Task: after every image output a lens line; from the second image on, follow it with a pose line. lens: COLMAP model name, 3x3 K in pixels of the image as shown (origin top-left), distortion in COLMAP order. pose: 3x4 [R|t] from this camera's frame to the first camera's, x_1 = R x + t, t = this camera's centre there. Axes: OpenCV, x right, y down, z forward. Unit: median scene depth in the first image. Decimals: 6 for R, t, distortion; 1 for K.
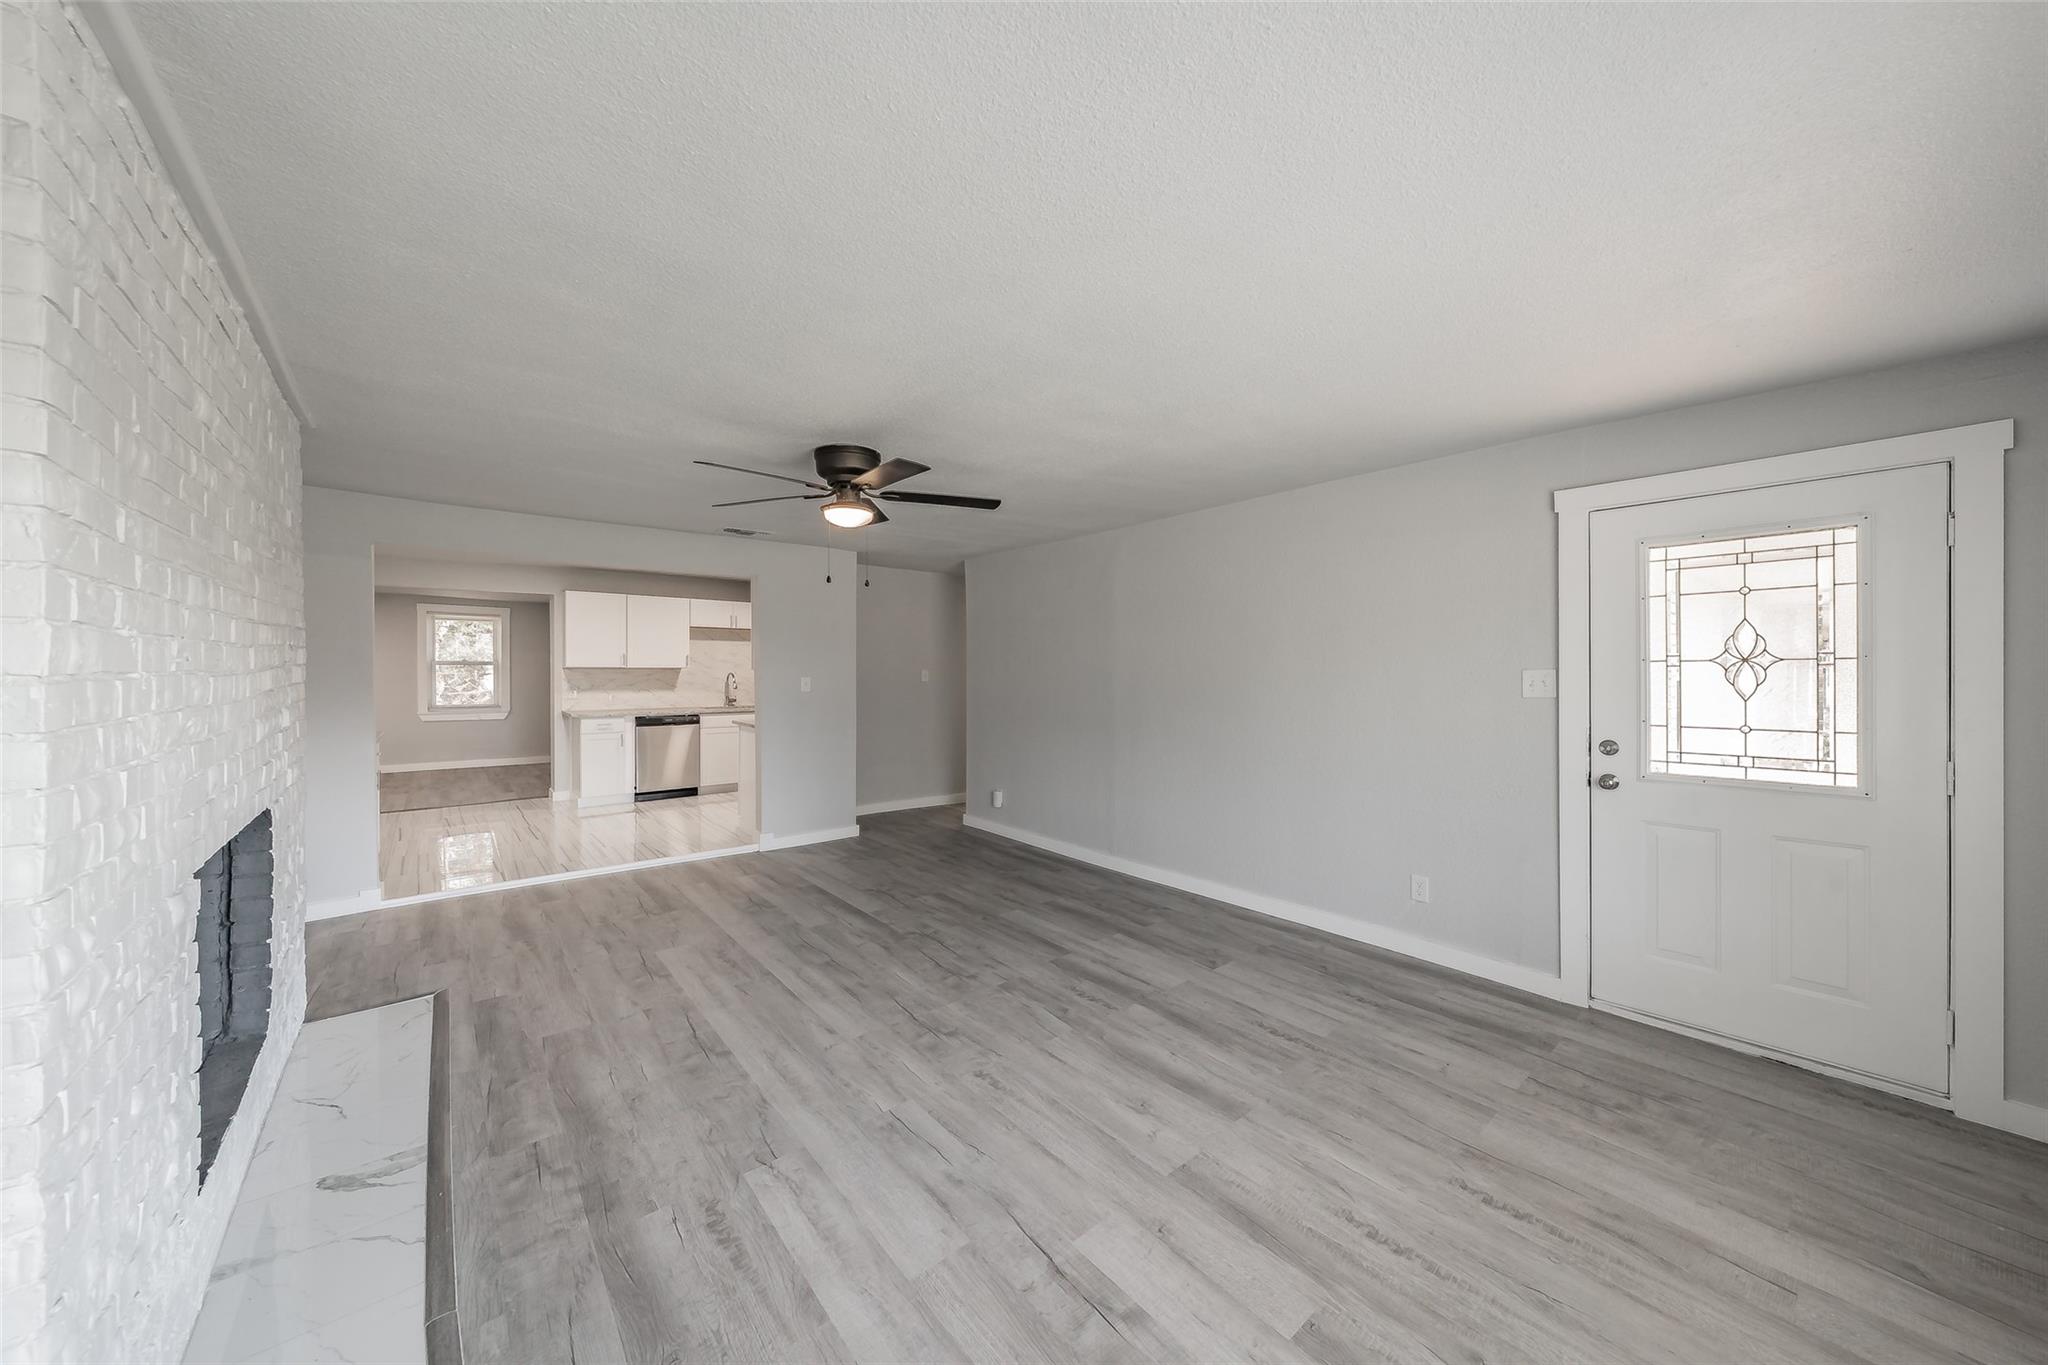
lens RADIAL K [[726.5, 0, 1022.2], [0, 726.5, 675.3], [0, 0, 1]] dist [0.001367, -0.000122]
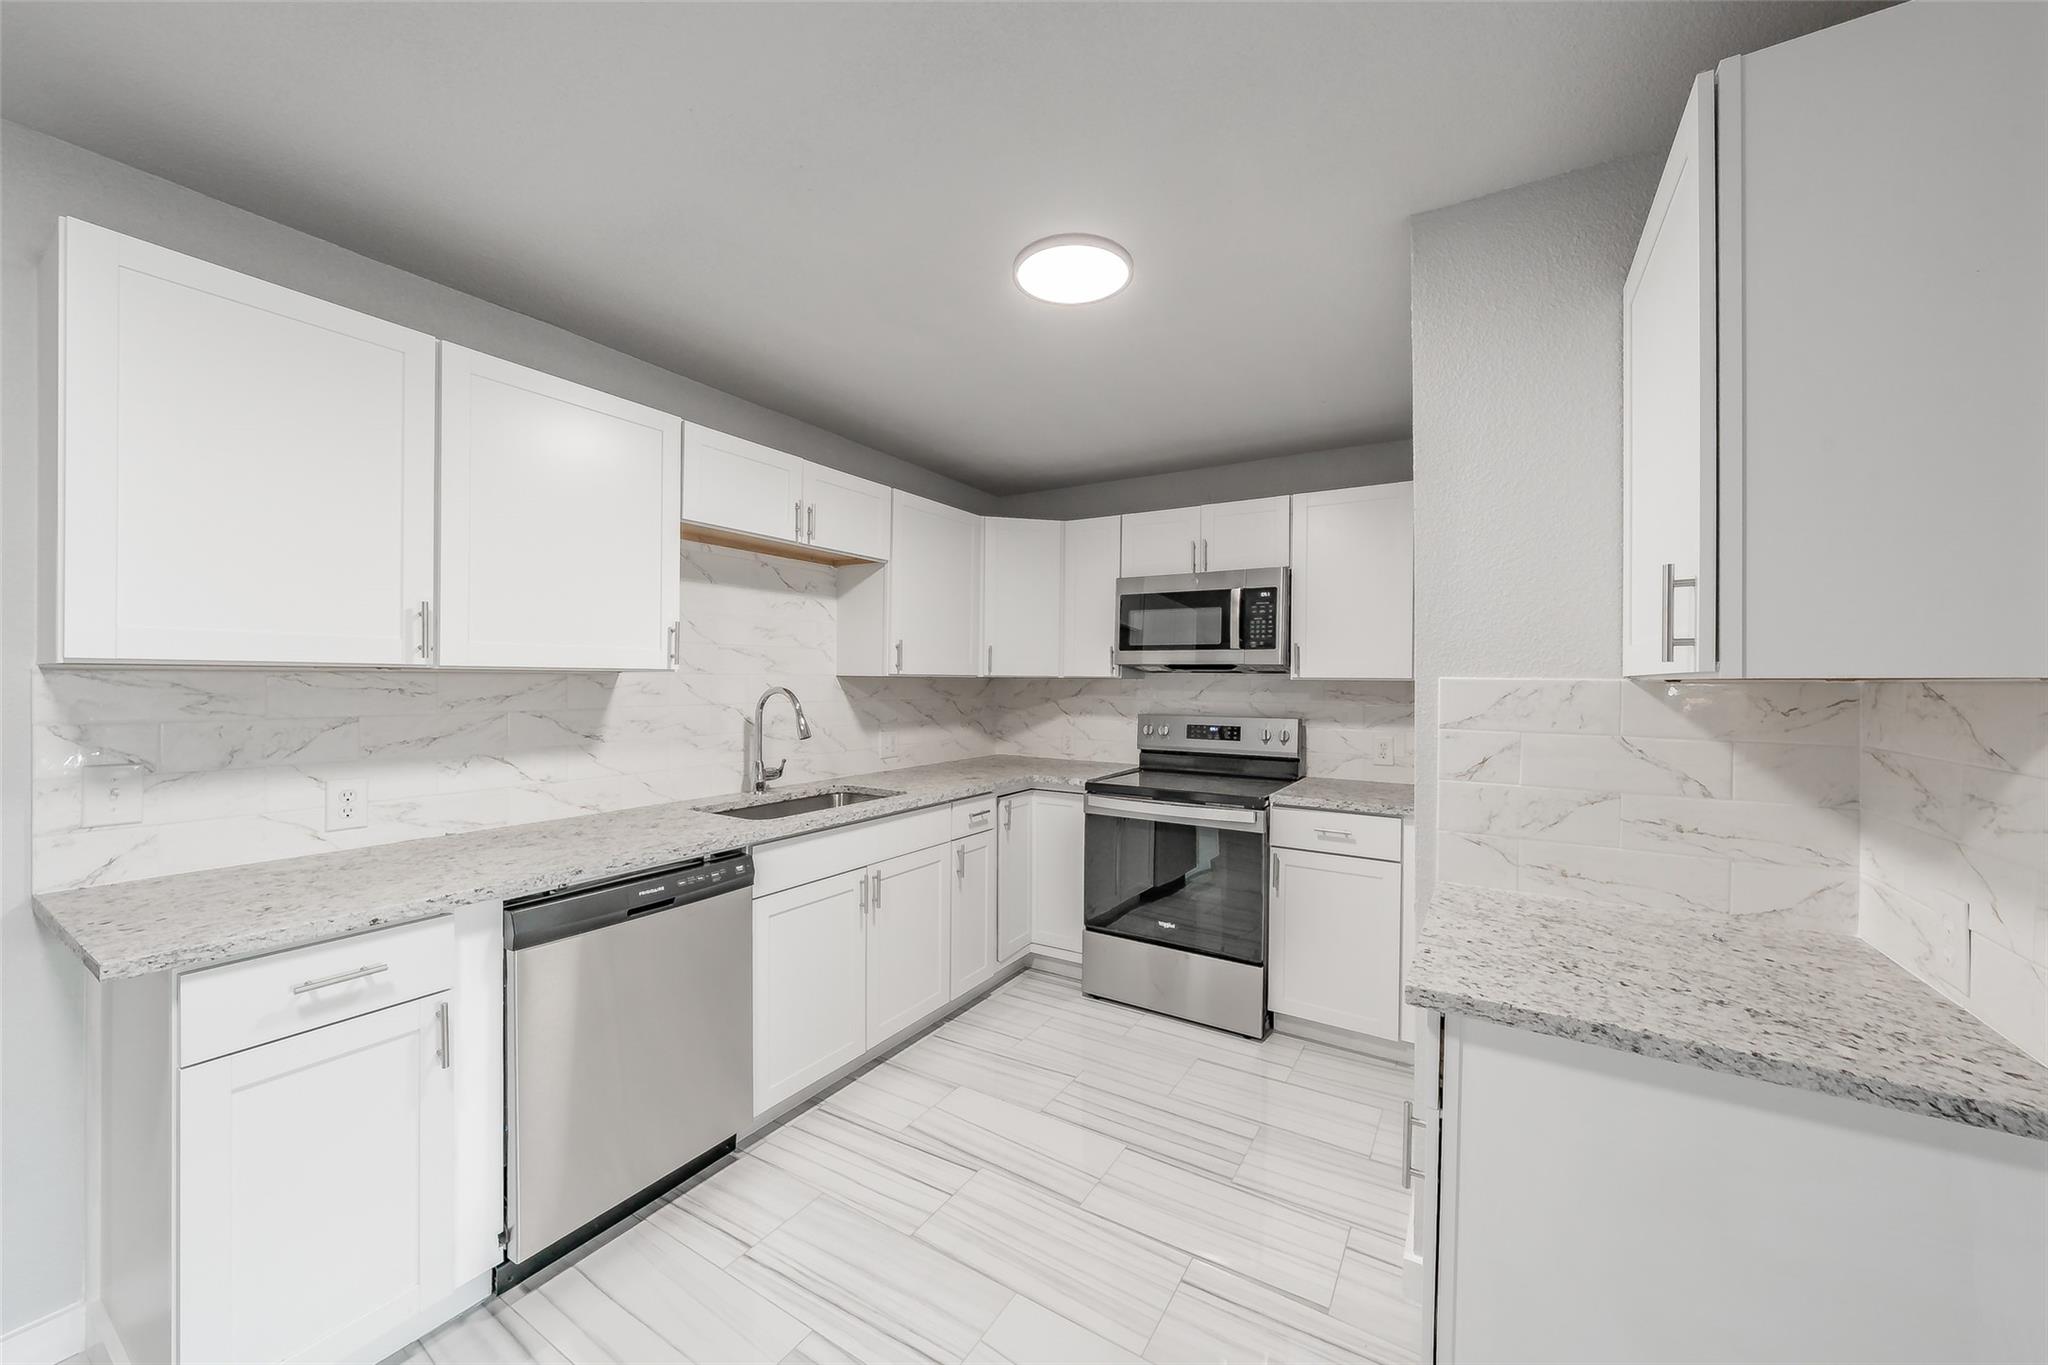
lens RADIAL K [[748.1, 0, 1027.2], [0, 748.1, 674.3], [0, 0, 1]] dist [-0.000691, -0.000159]
pose [[0.943893, 0.004519, 0.330222, -0.448206], [0.000430, 0.999889, -0.014913, -0.005110], [-0.330252, 0.014219, 0.943786, 0.722213]]
